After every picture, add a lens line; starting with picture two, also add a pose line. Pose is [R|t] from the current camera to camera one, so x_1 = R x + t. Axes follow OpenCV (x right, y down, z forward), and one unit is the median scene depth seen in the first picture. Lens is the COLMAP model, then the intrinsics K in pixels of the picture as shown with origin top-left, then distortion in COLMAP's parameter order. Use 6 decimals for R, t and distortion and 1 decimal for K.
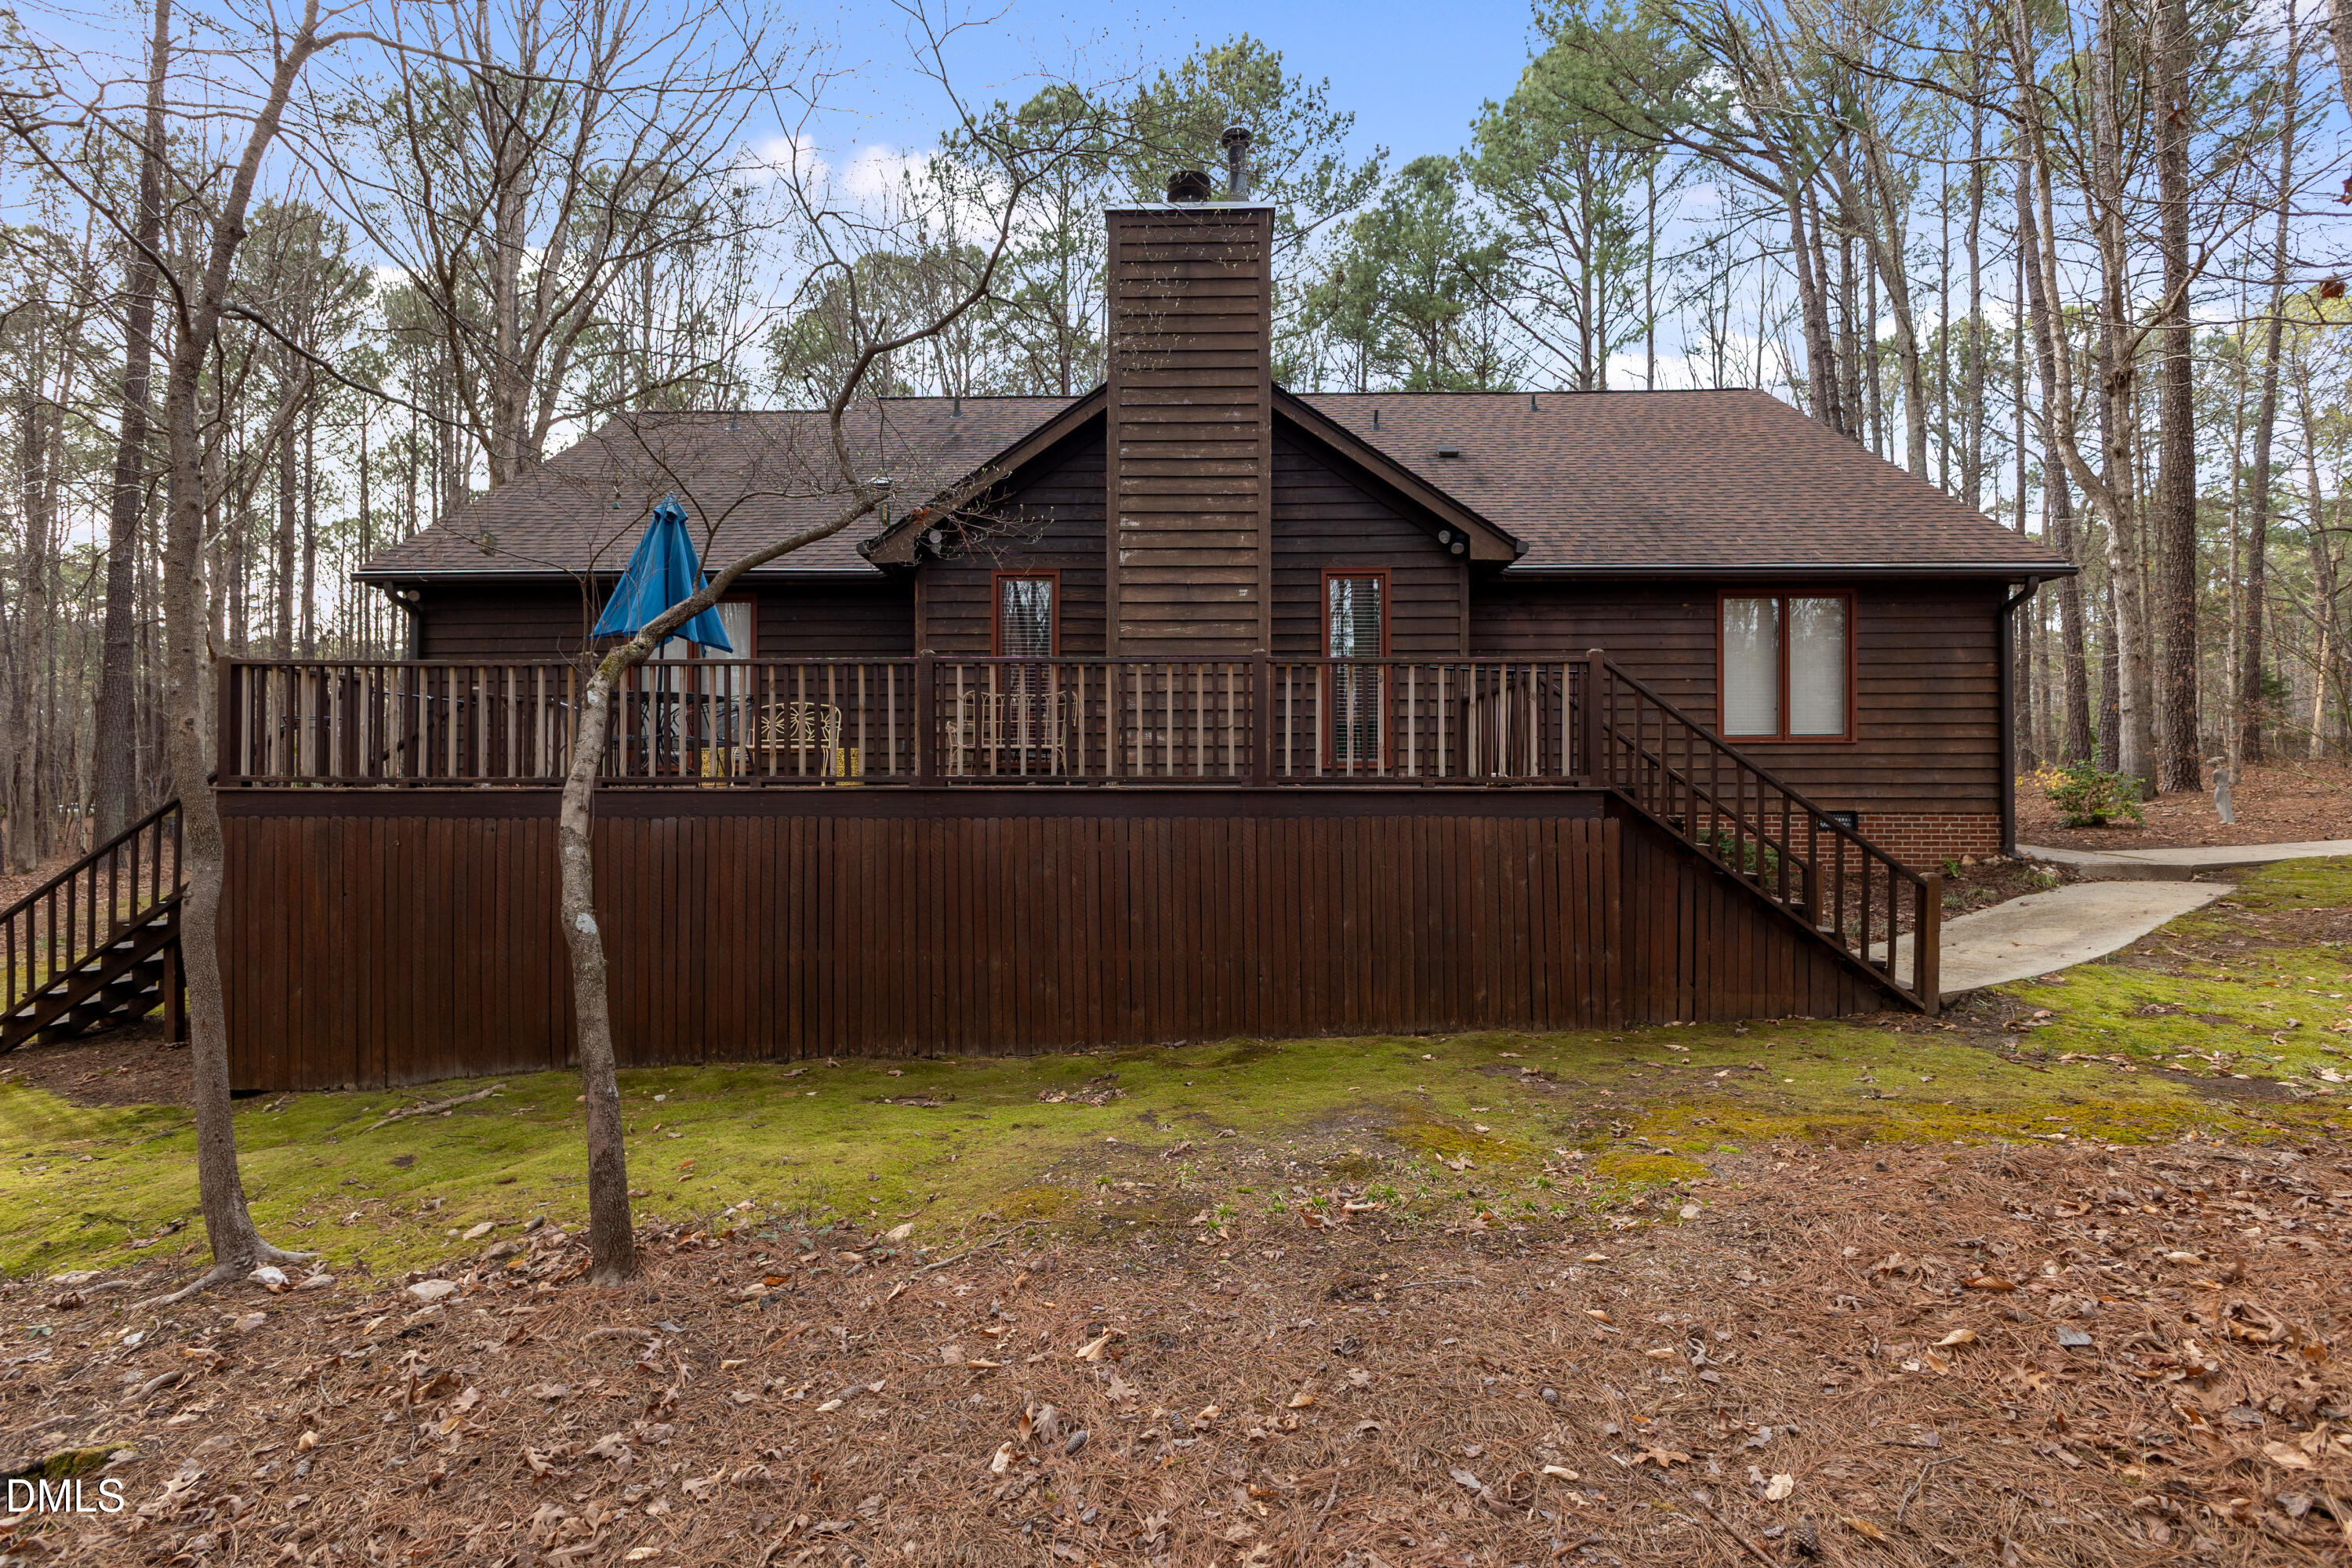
lens RADIAL K [[1078.7, 0, 1176.0], [0, 1078.7, 784.0], [0, 0, 1]] dist [0.002784, 0.000155]
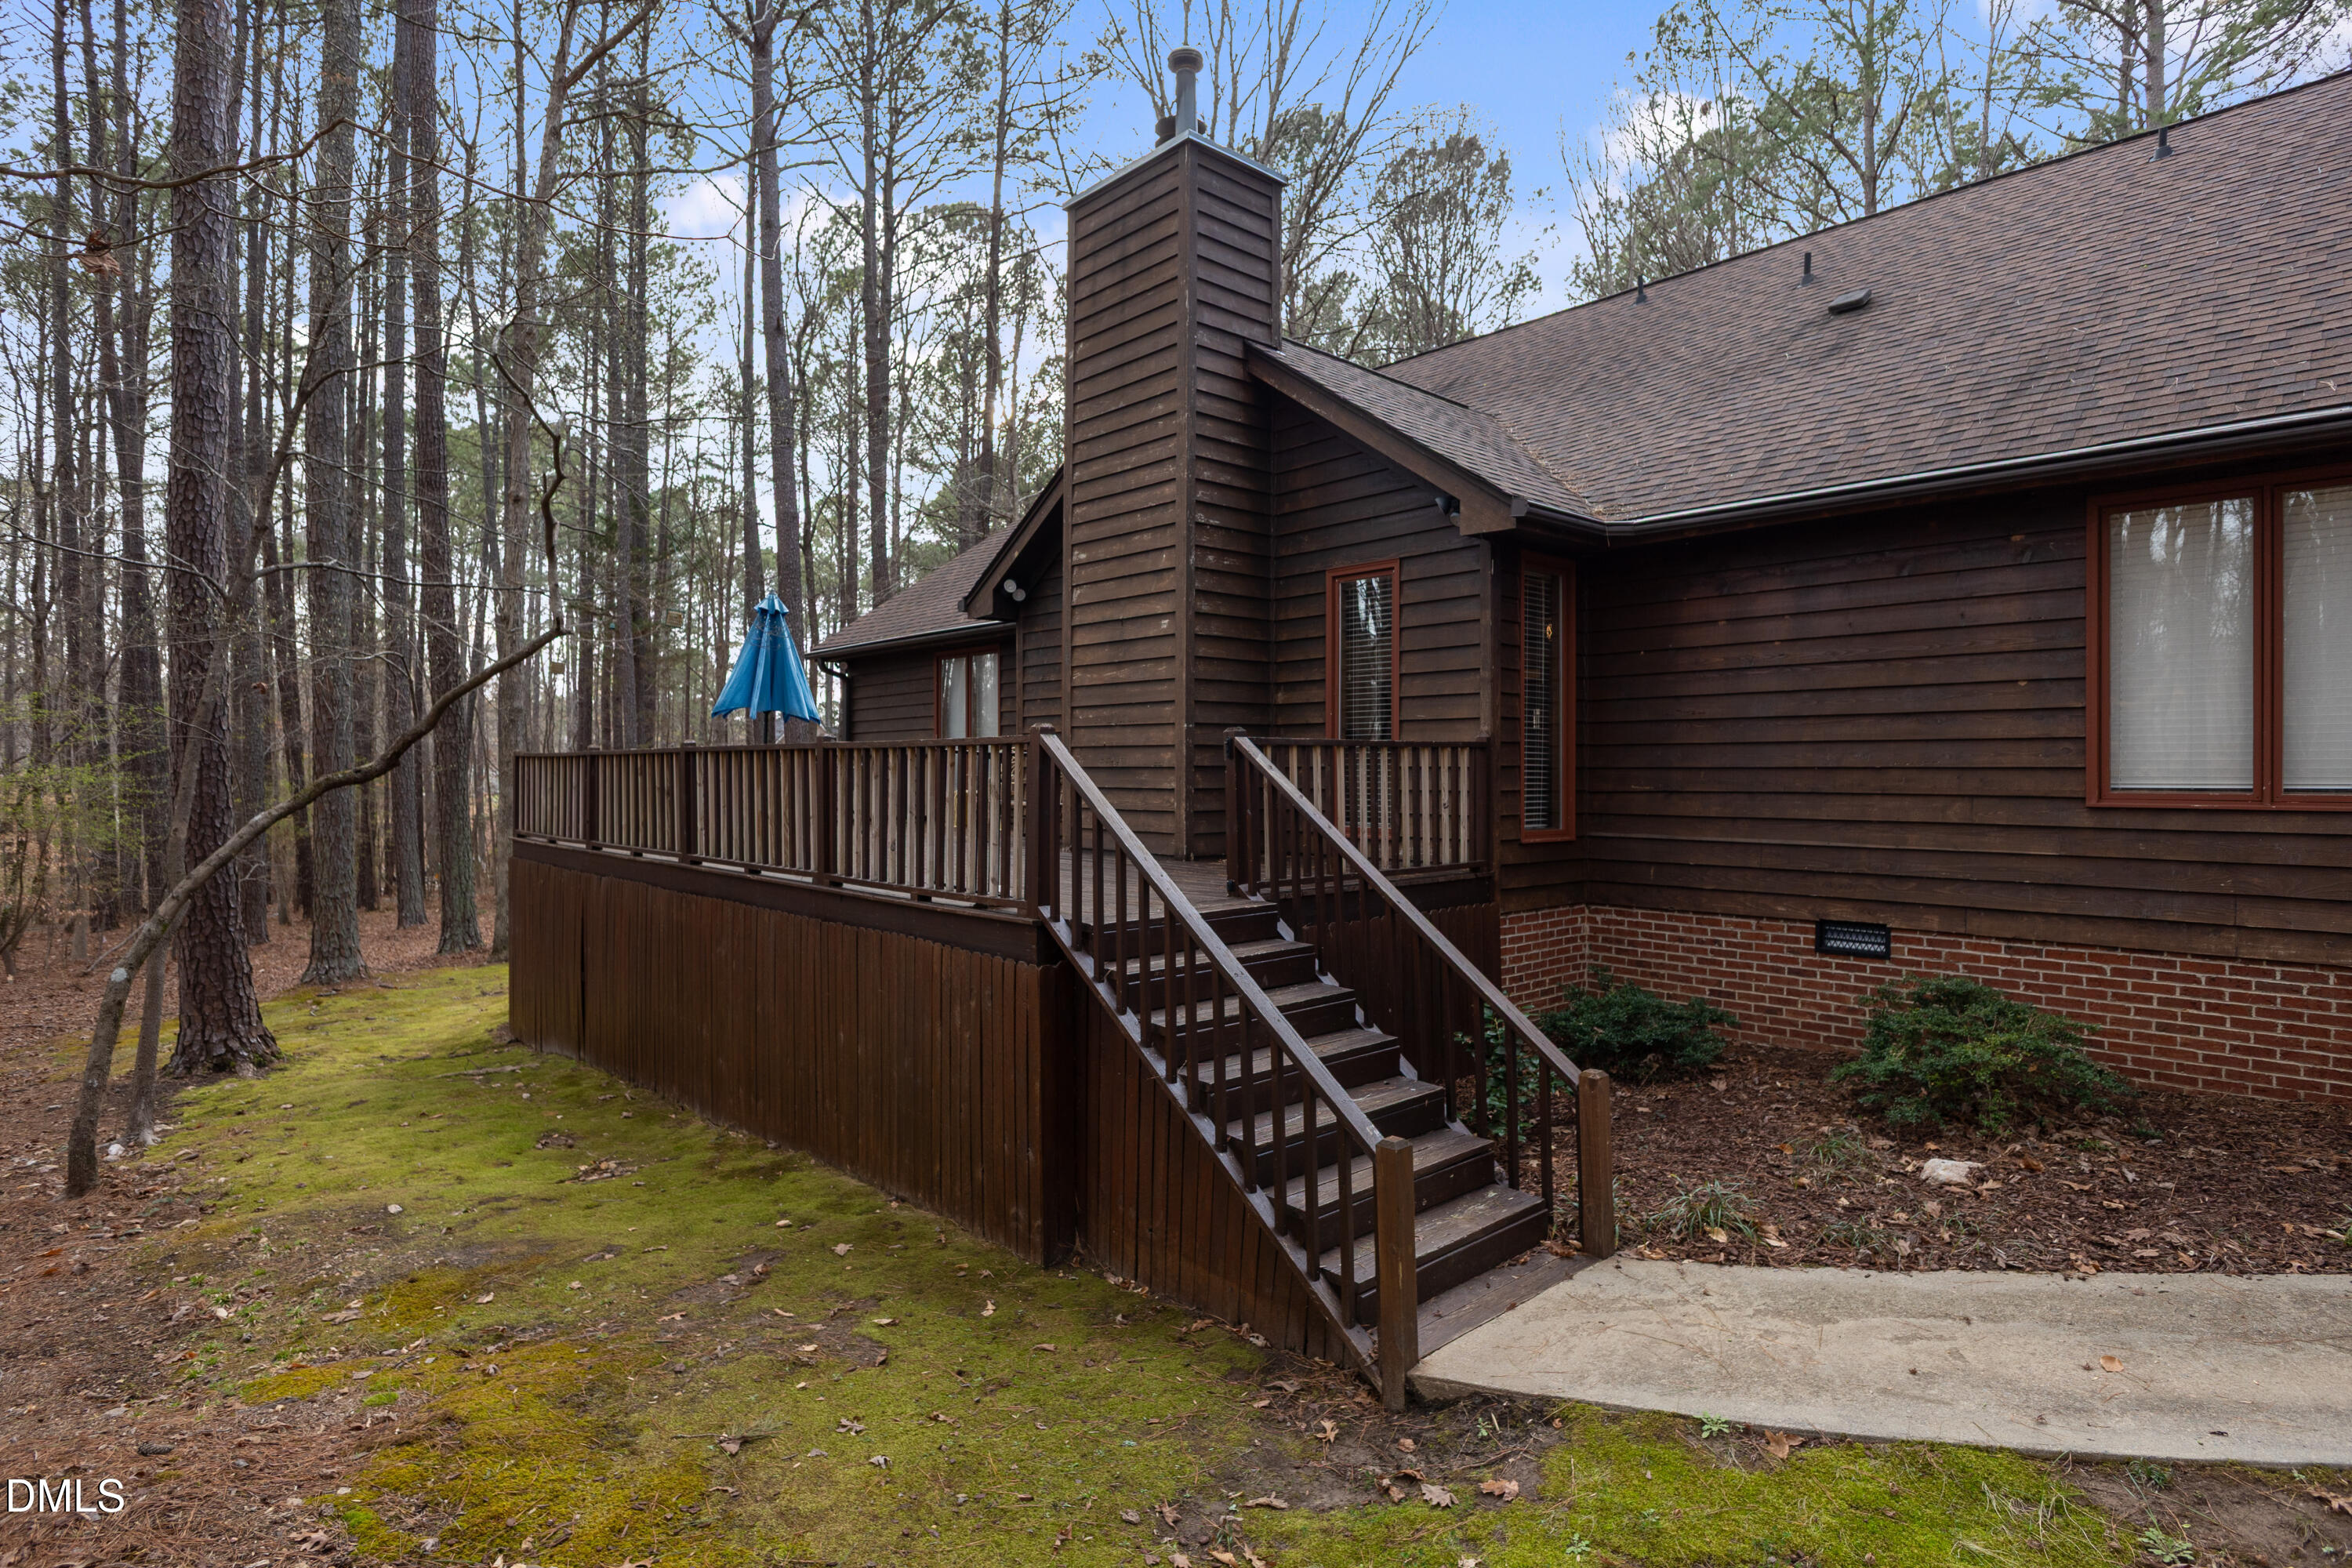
lens RADIAL K [[1219.2, 0, 1176.0], [0, 1219.2, 784.0], [0, 0, 1]] dist [-0.005126, -0.000430]
pose [[0.691209, 0.007020, -0.722621, 0.734022], [0.001970, 0.999931, 0.011599, -0.066364], [0.722652, -0.009441, 0.691147, 0.364640]]
